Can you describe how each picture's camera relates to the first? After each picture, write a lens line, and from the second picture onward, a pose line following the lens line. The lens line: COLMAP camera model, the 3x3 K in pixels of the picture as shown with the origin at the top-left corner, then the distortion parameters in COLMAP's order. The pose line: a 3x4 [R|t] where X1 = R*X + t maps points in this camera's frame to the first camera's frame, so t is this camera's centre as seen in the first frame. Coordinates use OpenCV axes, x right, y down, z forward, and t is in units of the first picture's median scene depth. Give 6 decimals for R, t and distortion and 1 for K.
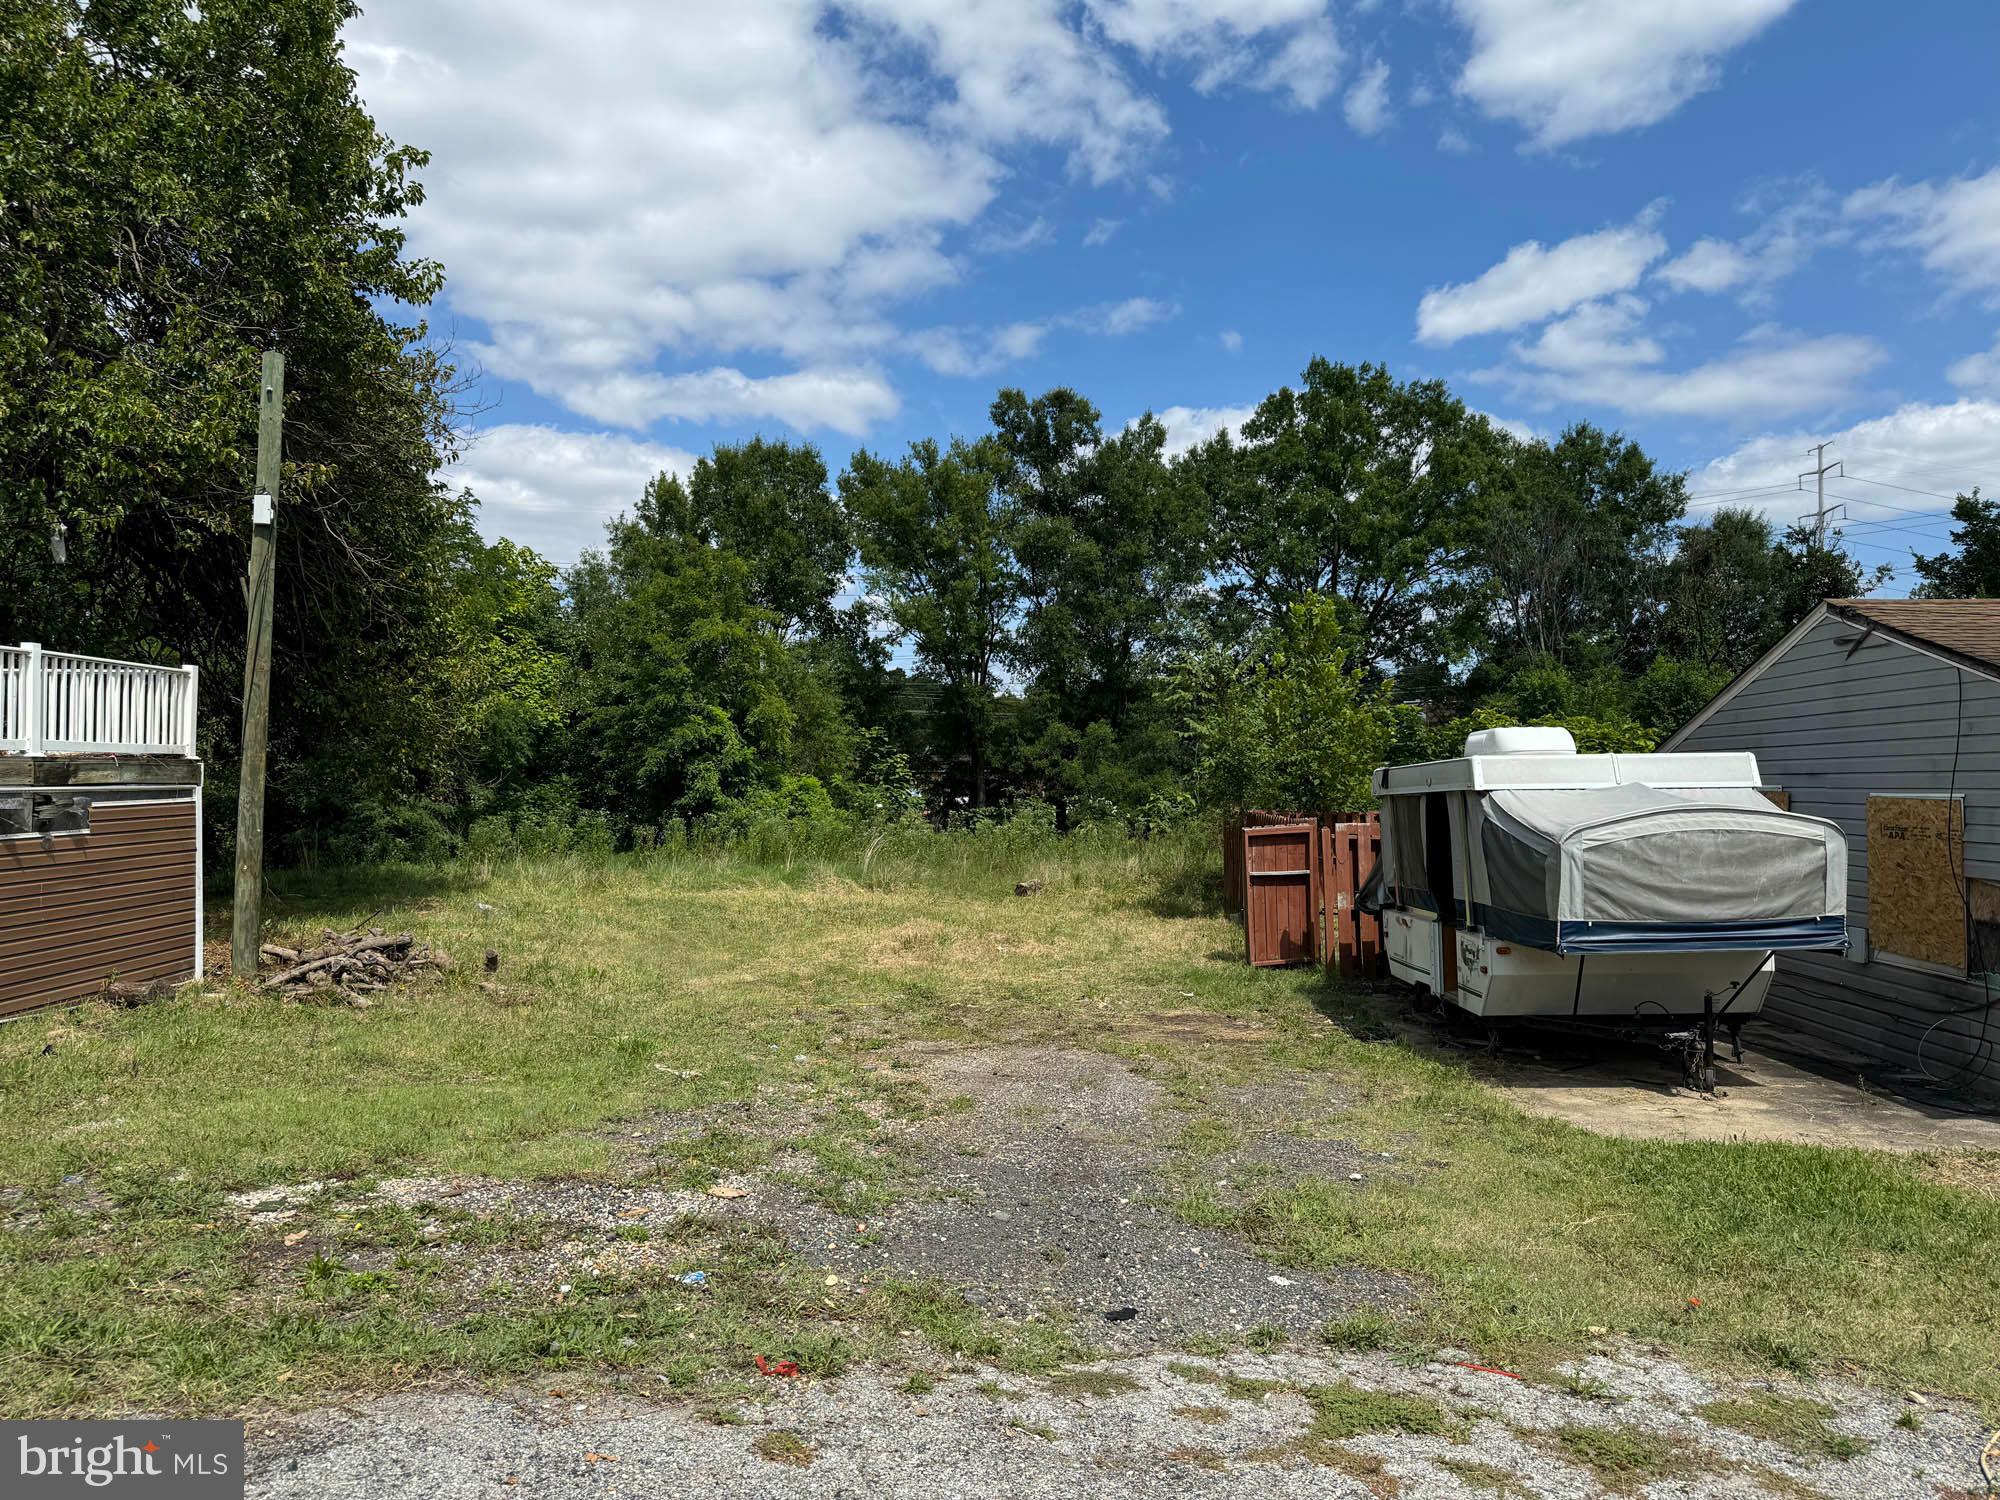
lens RADIAL K [[1337.6, 0, 1000.0], [0, 1337.6, 750.0], [0, 0, 1]] dist [0.008704, 0.001448]
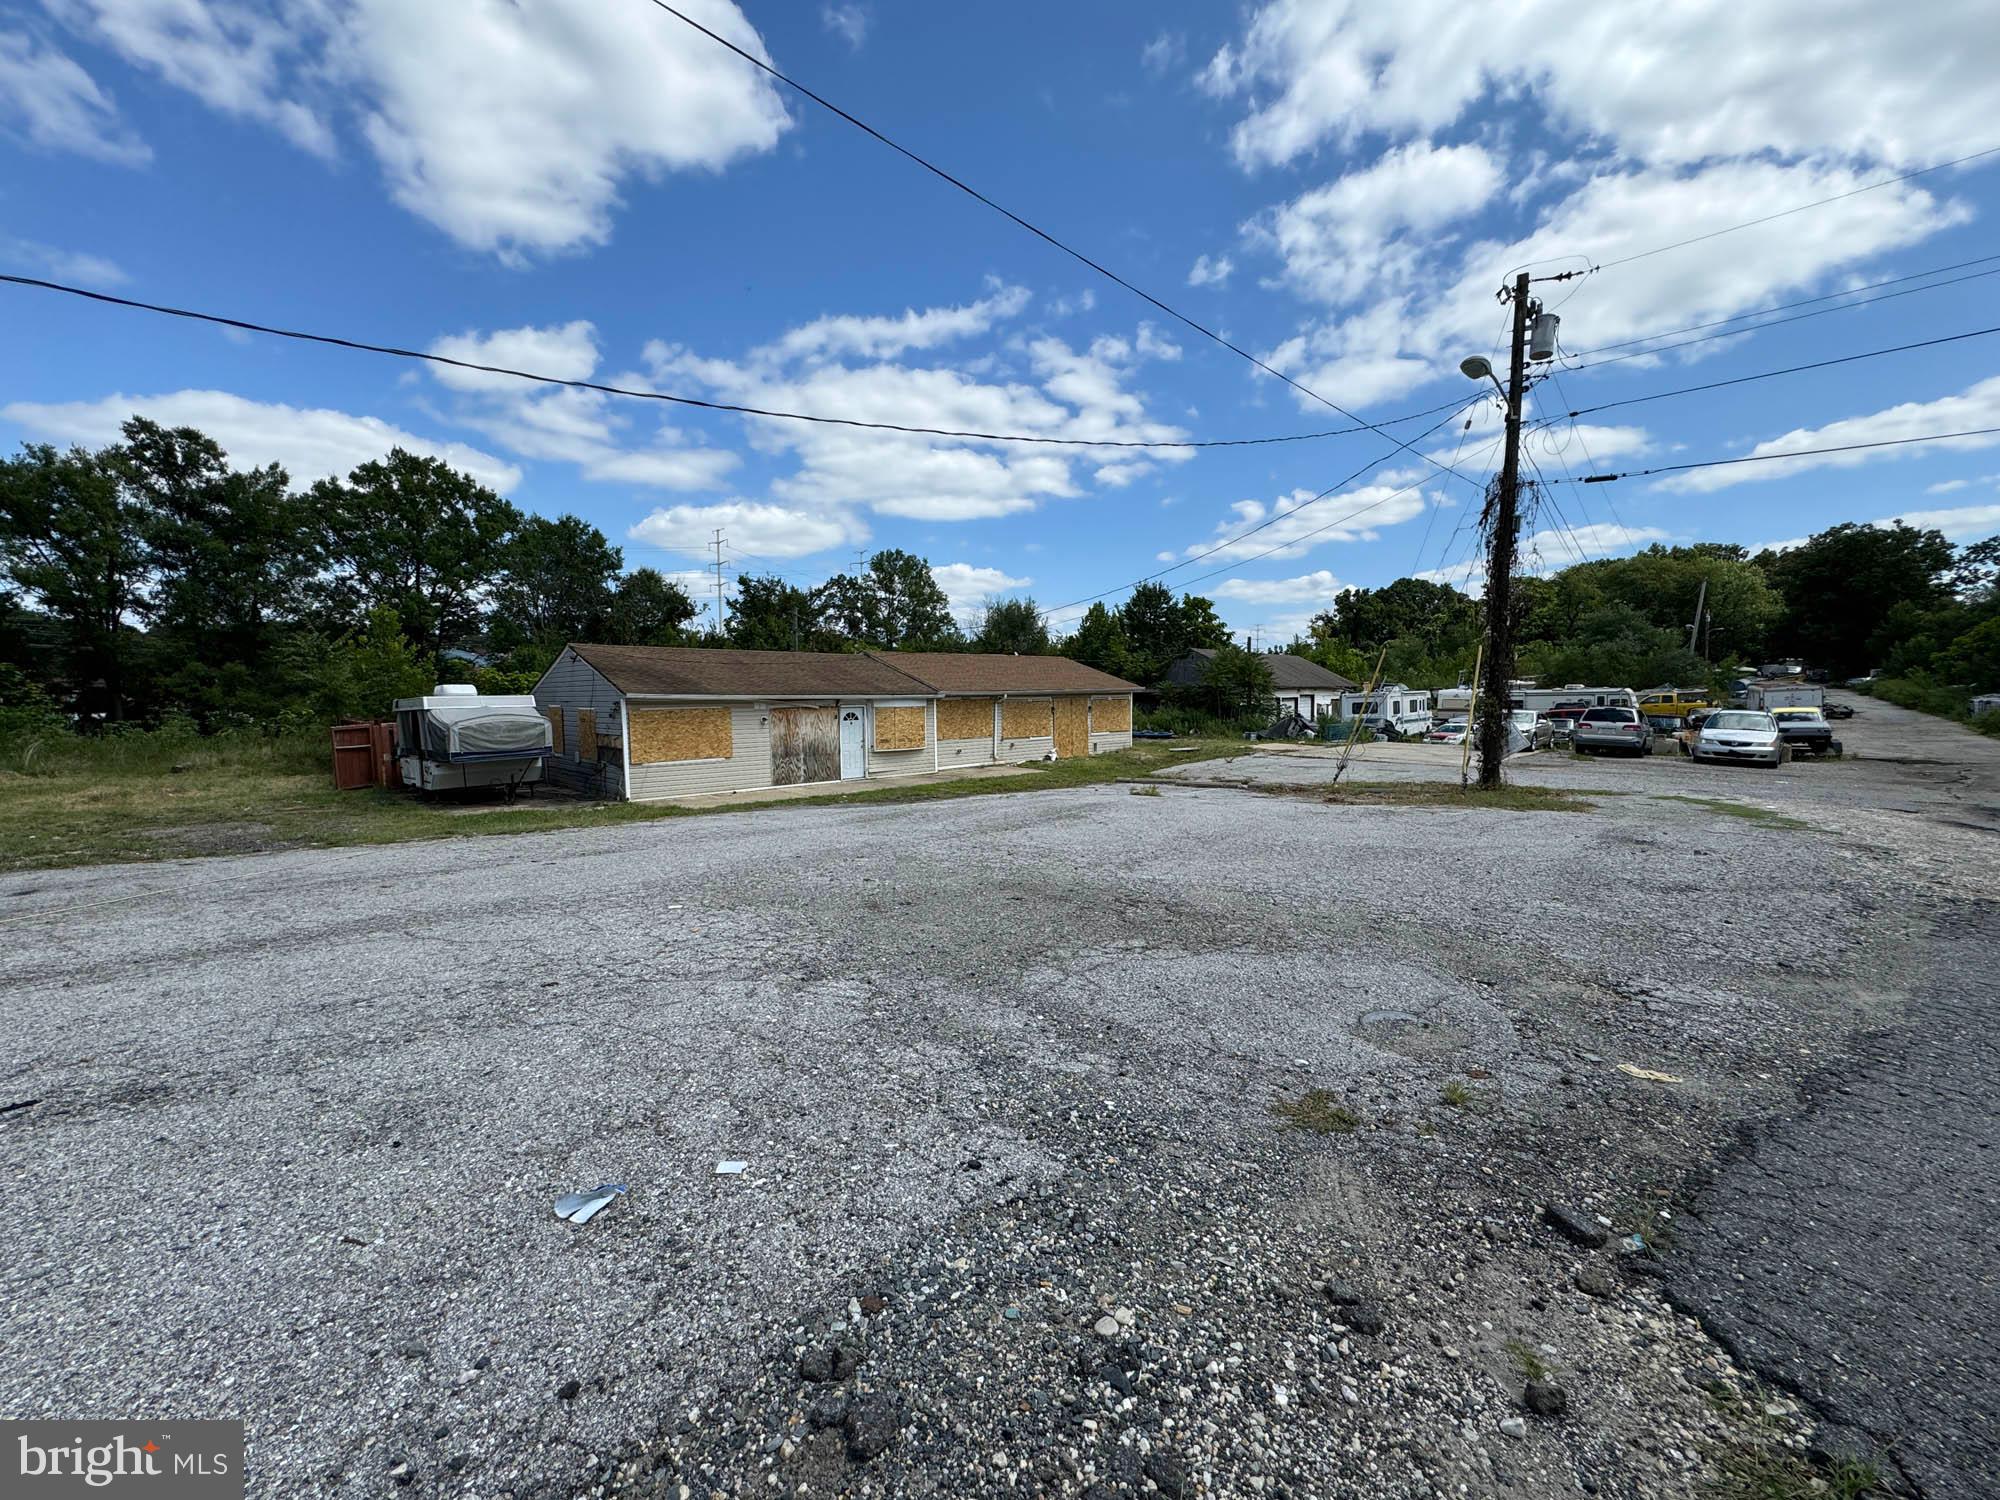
lens RADIAL K [[805.4, 0, 1001.0], [0, 805.4, 738.7], [0, 0, 1]] dist [-0.009565, 0.000102]
pose [[0.667769, -0.041331, 0.743220, -0.036497], [-0.015285, 0.997485, 0.069203, -0.018165], [-0.744212, -0.057572, 0.665458, -0.429641]]
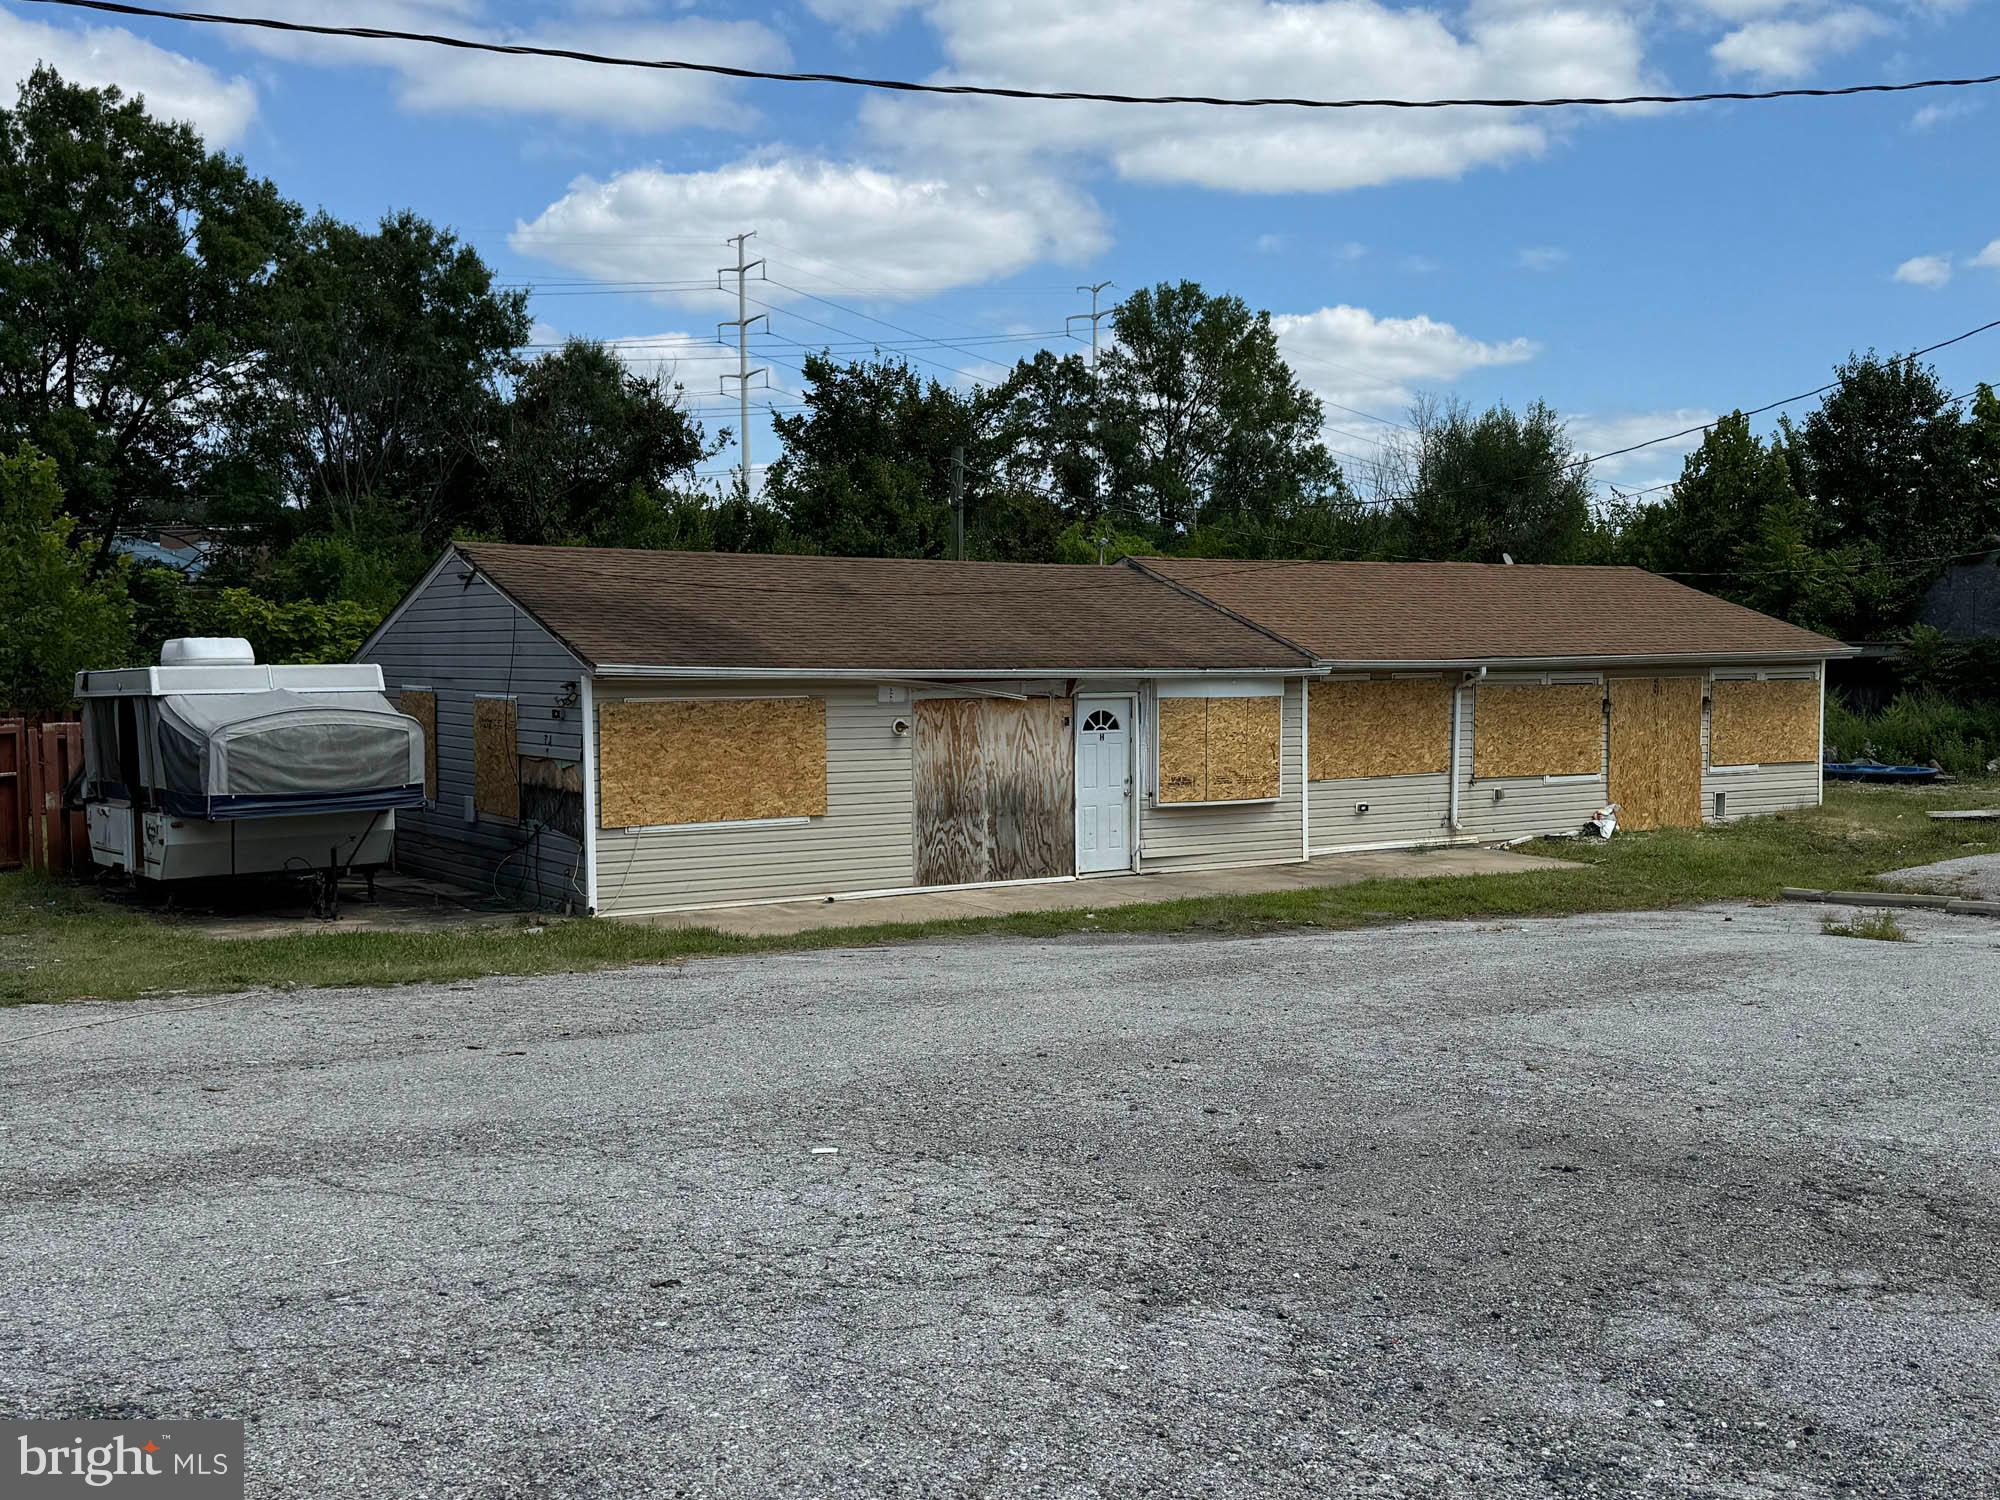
lens RADIAL K [[2107.4, 0, 1092.1], [0, 2107.4, 752.9], [0, 0, 1]] dist [0.185144, -0.405586]
pose [[0.780859, -0.026607, 0.624140, -0.085850], [-0.018852, 0.997634, 0.066115, -0.027125], [-0.624423, -0.063393, 0.778510, -0.455712]]
